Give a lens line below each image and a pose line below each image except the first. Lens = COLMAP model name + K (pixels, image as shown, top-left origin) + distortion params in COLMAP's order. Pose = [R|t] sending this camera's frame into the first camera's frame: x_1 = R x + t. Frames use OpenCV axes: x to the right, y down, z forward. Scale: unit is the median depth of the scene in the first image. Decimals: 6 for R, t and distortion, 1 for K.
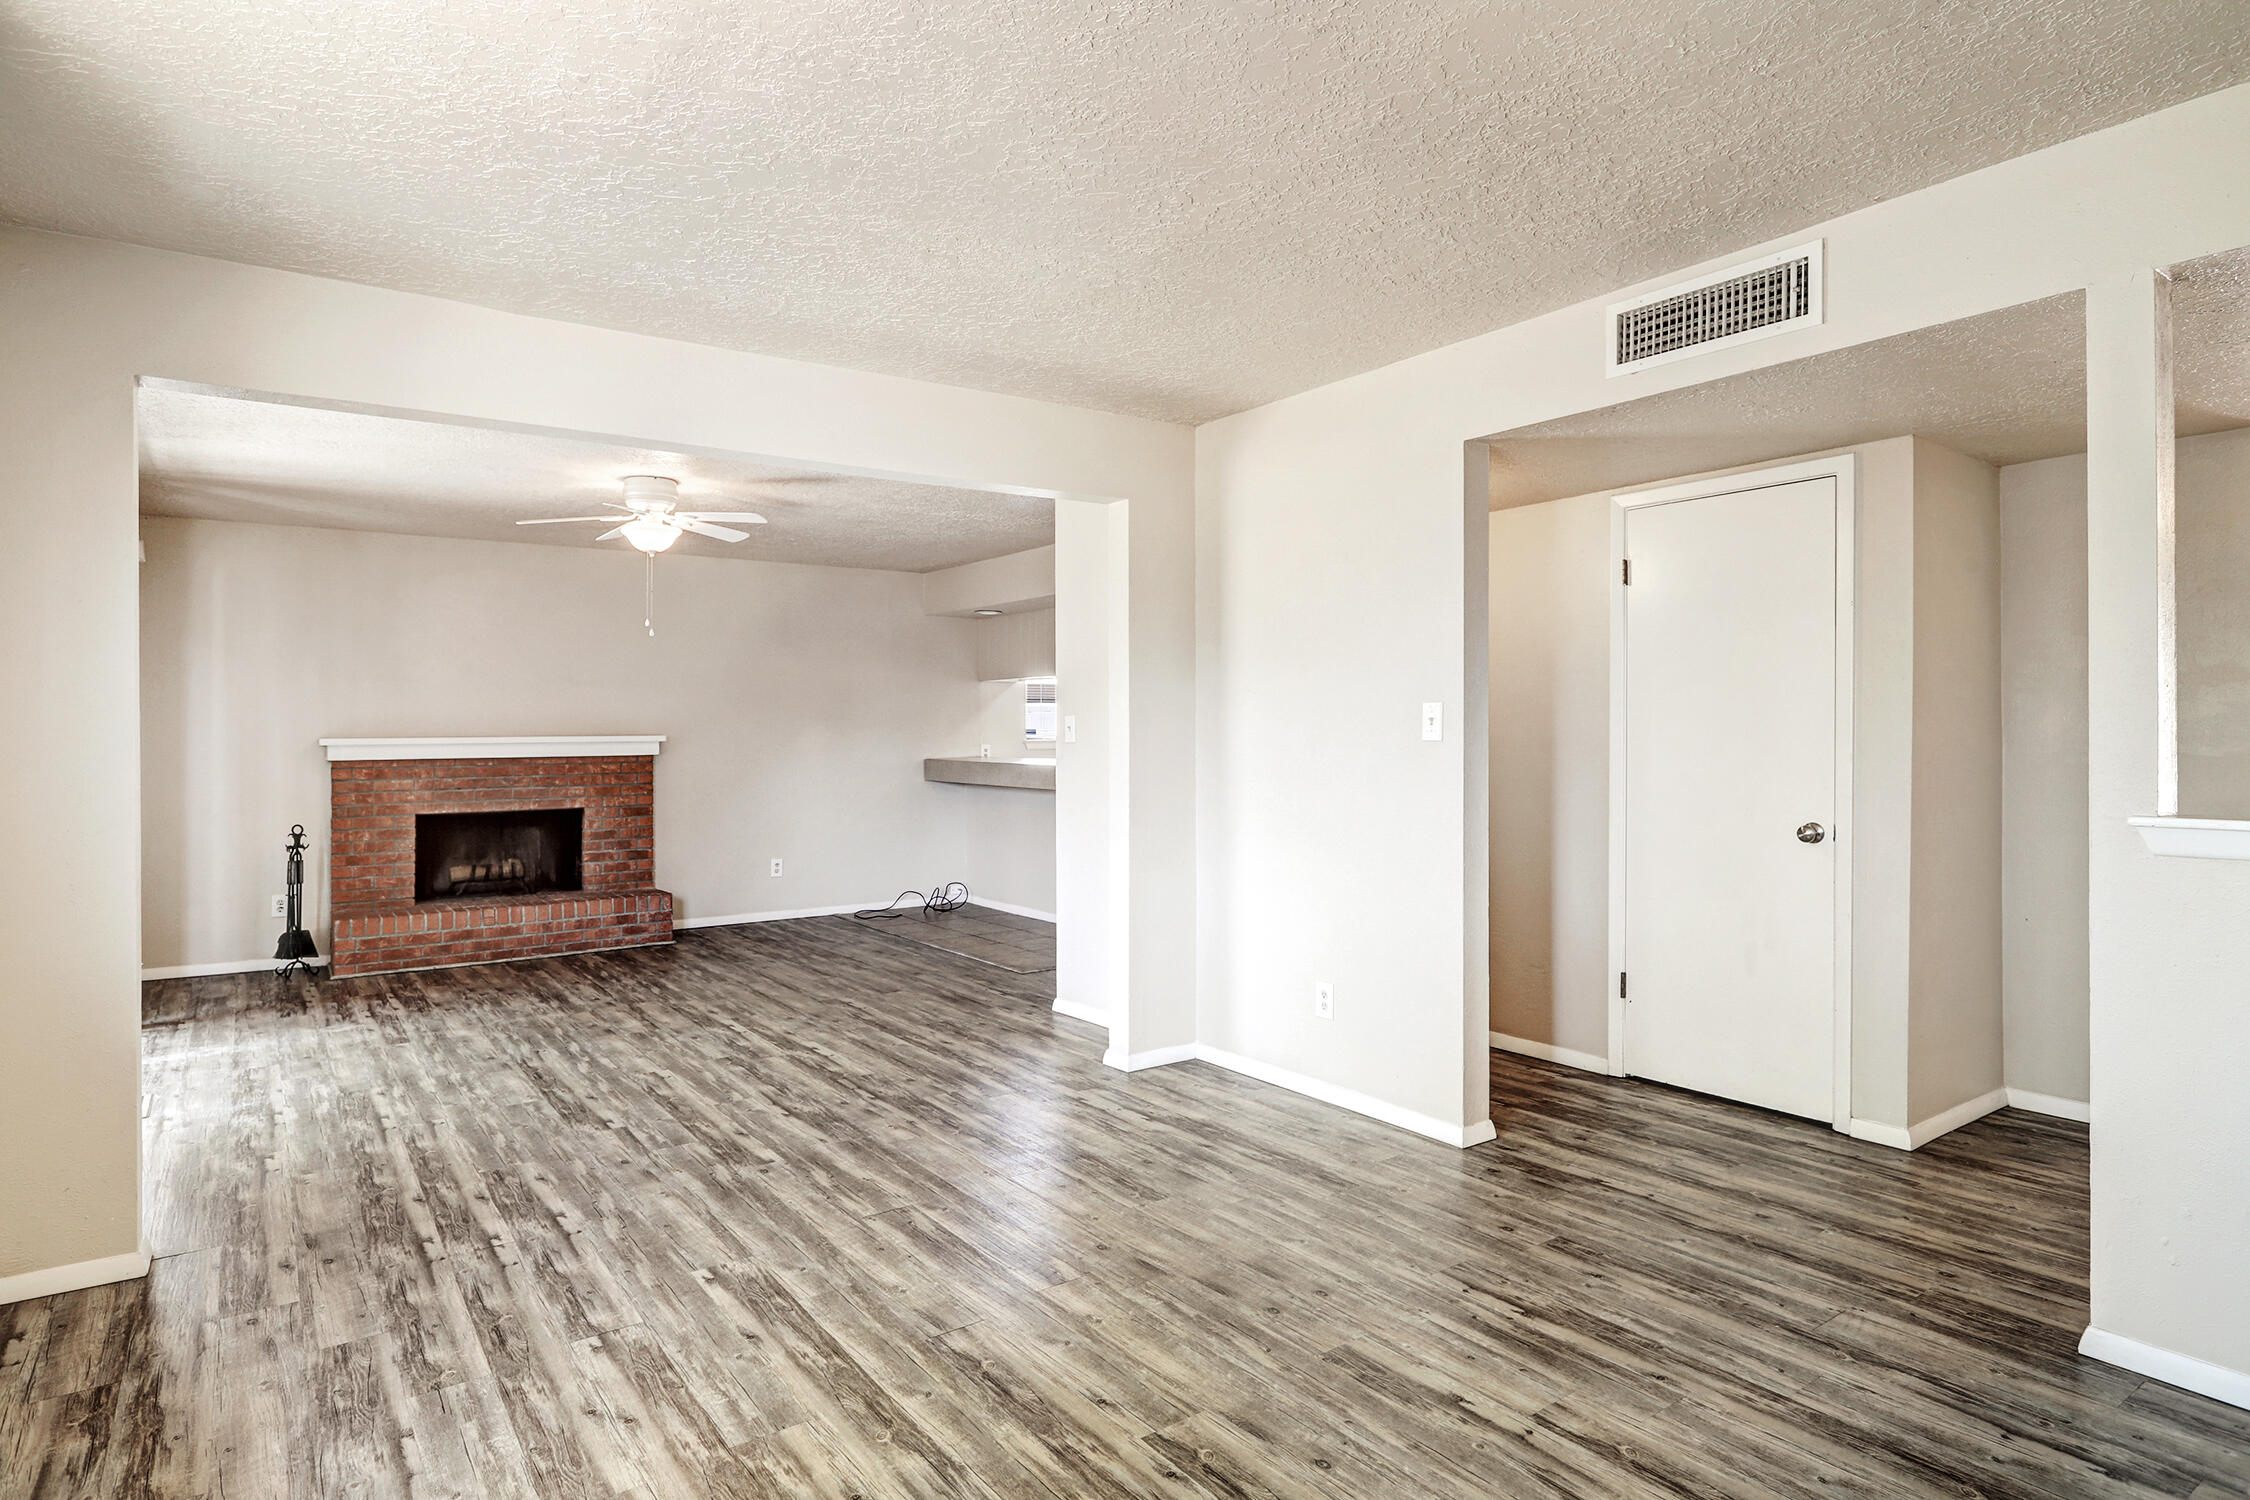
lens RADIAL K [[1227.8, 0, 1104.2], [0, 1227.8, 703.6], [0, 0, 1]] dist [-0.001278, -0.001860]
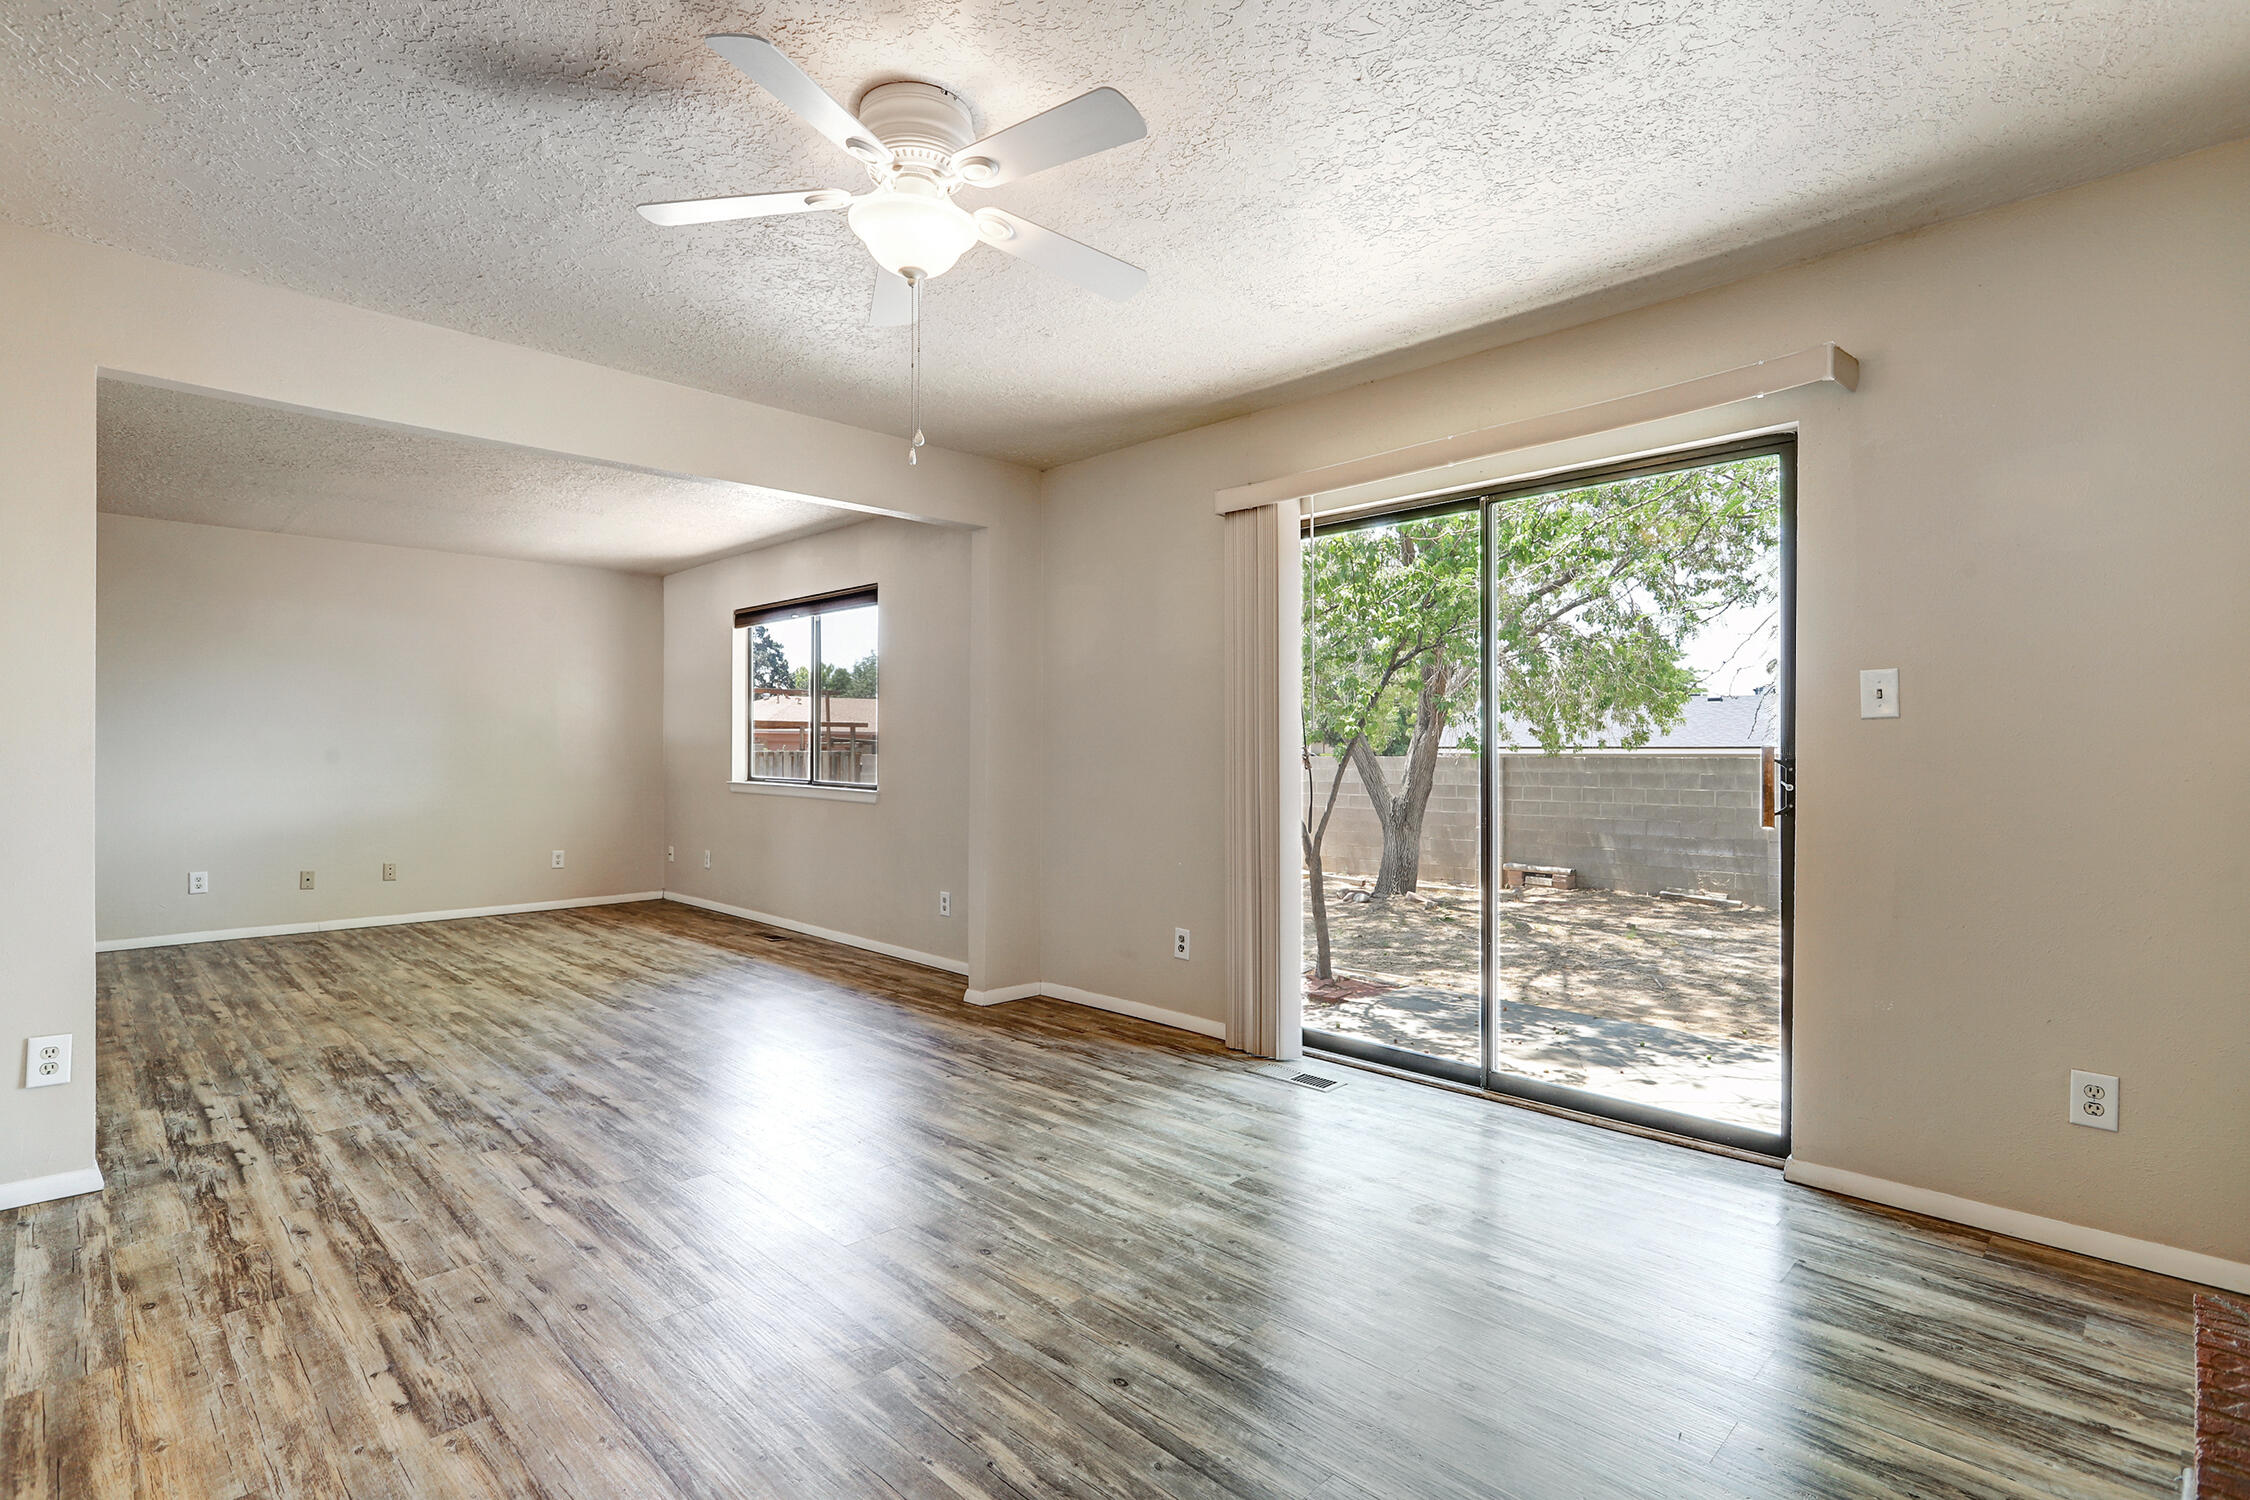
lens RADIAL K [[1057.0, 0, 1117.2], [0, 1057.0, 748.6], [0, 0, 1]] dist [0.002108, 0.001123]
pose [[-0.983802, 0.008128, -0.179072, -0.539533], [0.012145, 0.999698, -0.021349, 0.079639], [0.178844, -0.023178, -0.983604, 2.008241]]
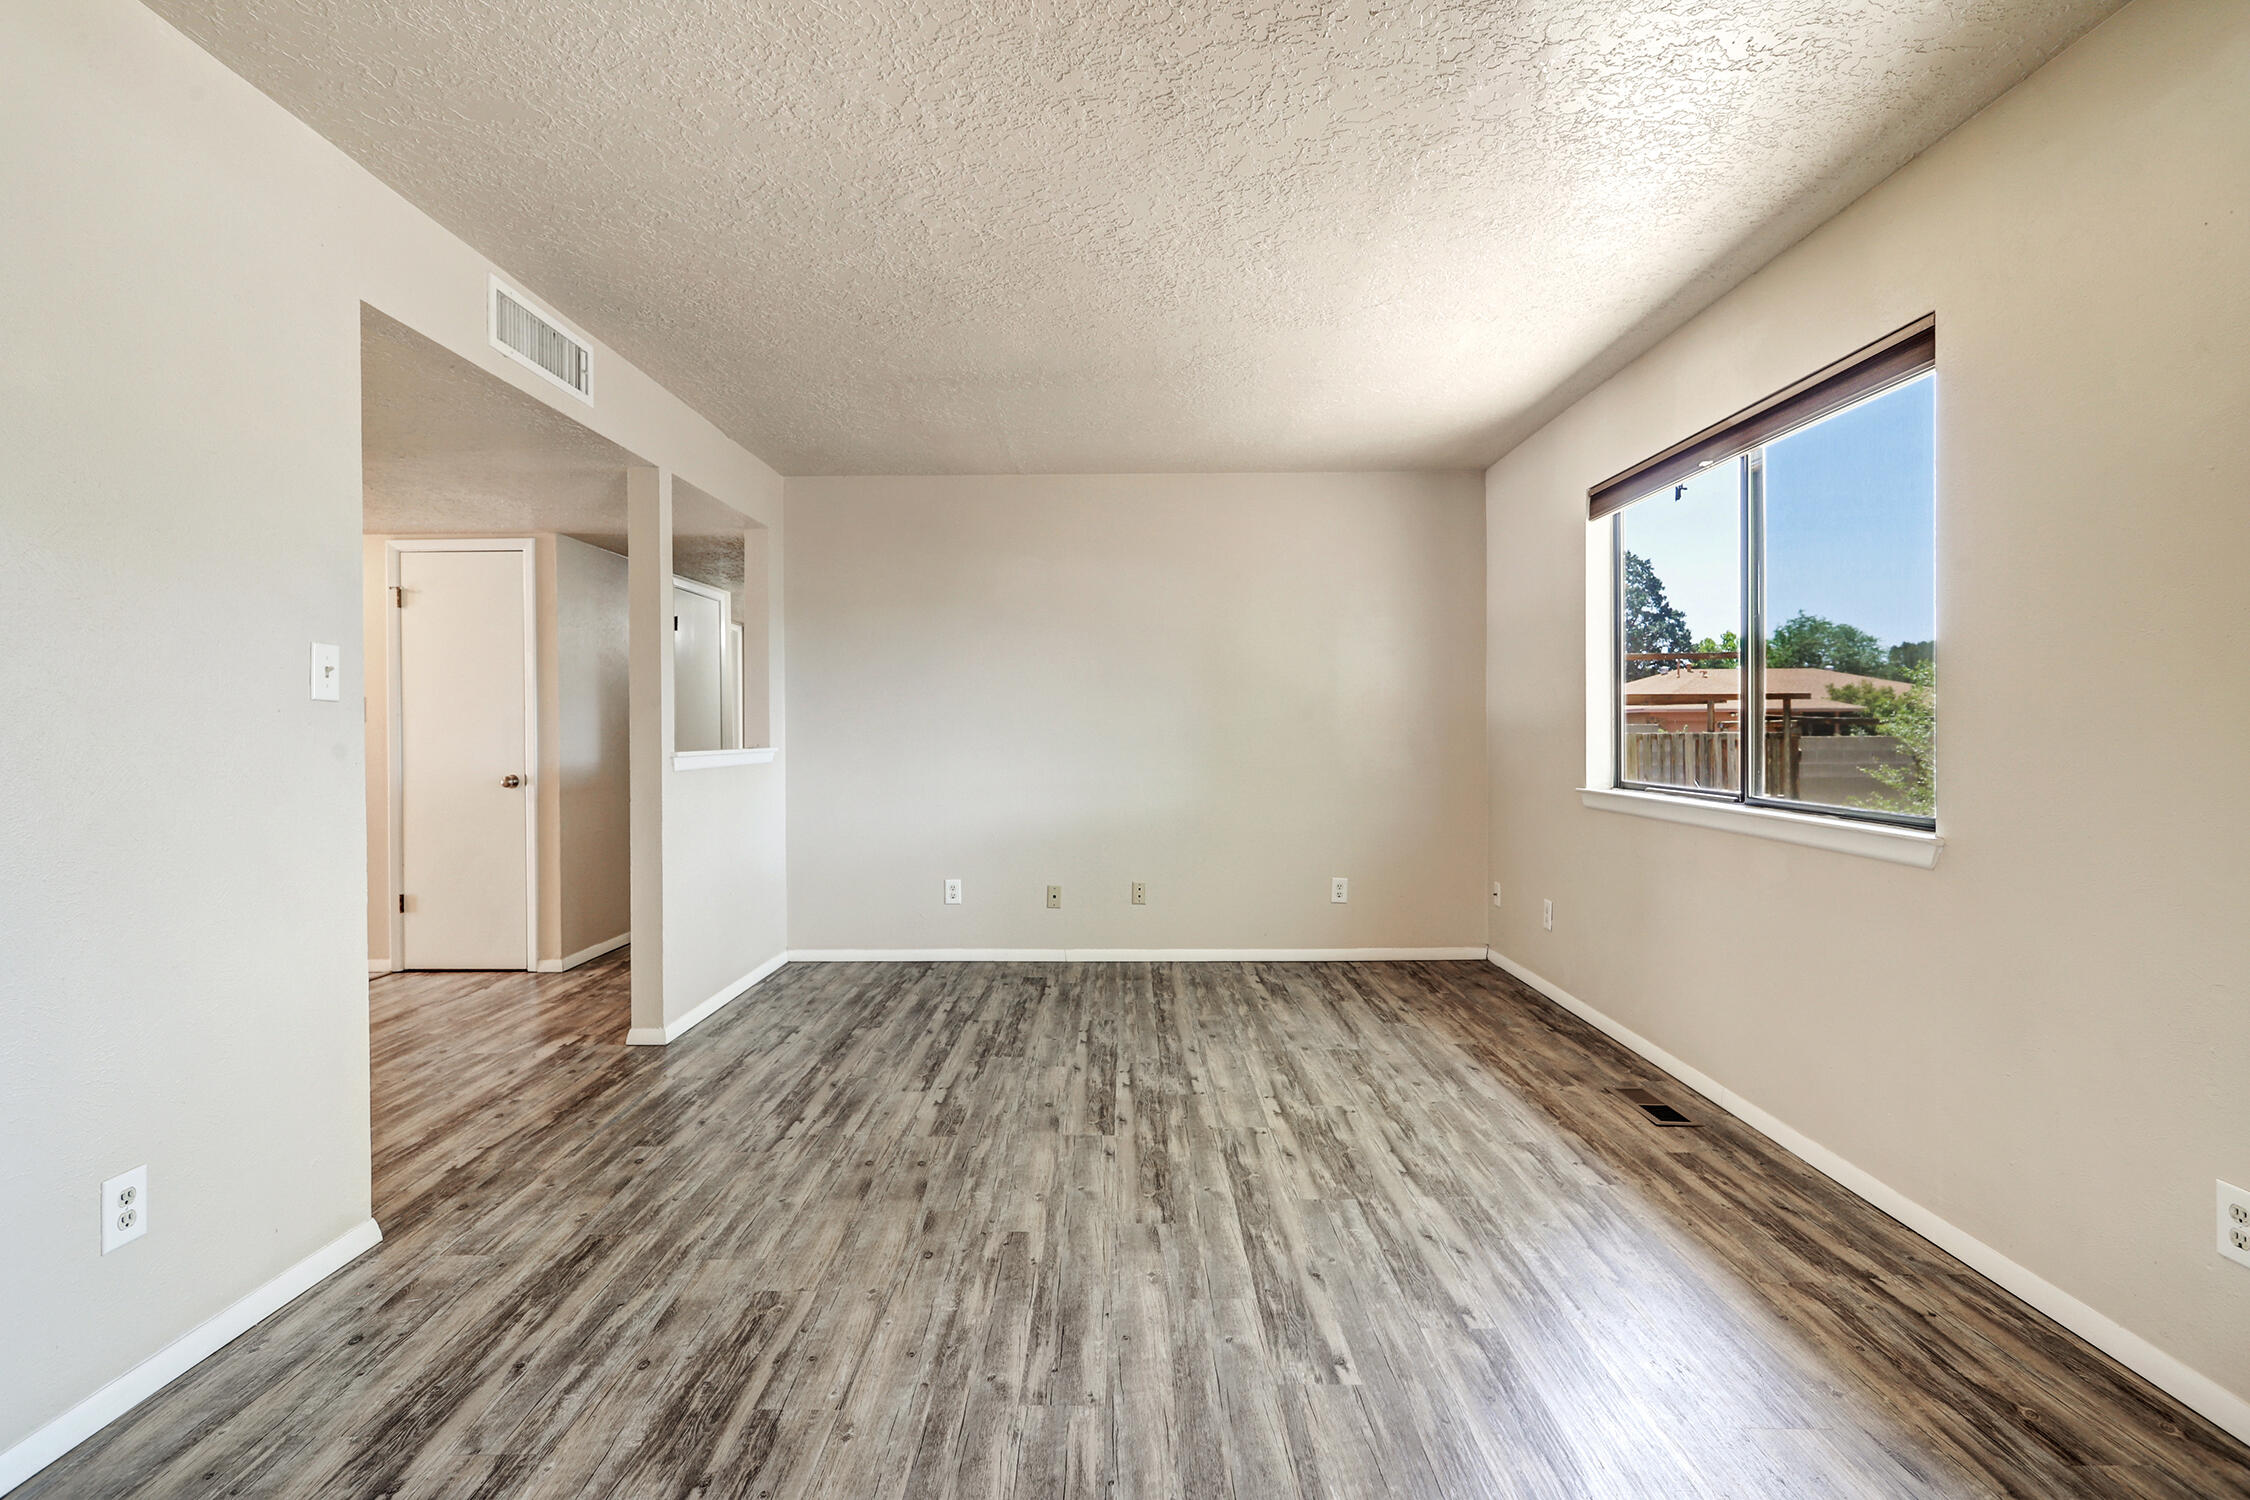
lens RADIAL K [[1064.1, 0, 1121.4], [0, 1064.1, 740.8], [0, 0, 1]] dist [0.004871, 0.000846]
pose [[-0.818003, 0.010289, 0.575121, -0.440664], [0.000151, 0.999844, -0.017673, 0.059033], [-0.575213, -0.014370, -0.817877, 1.200585]]
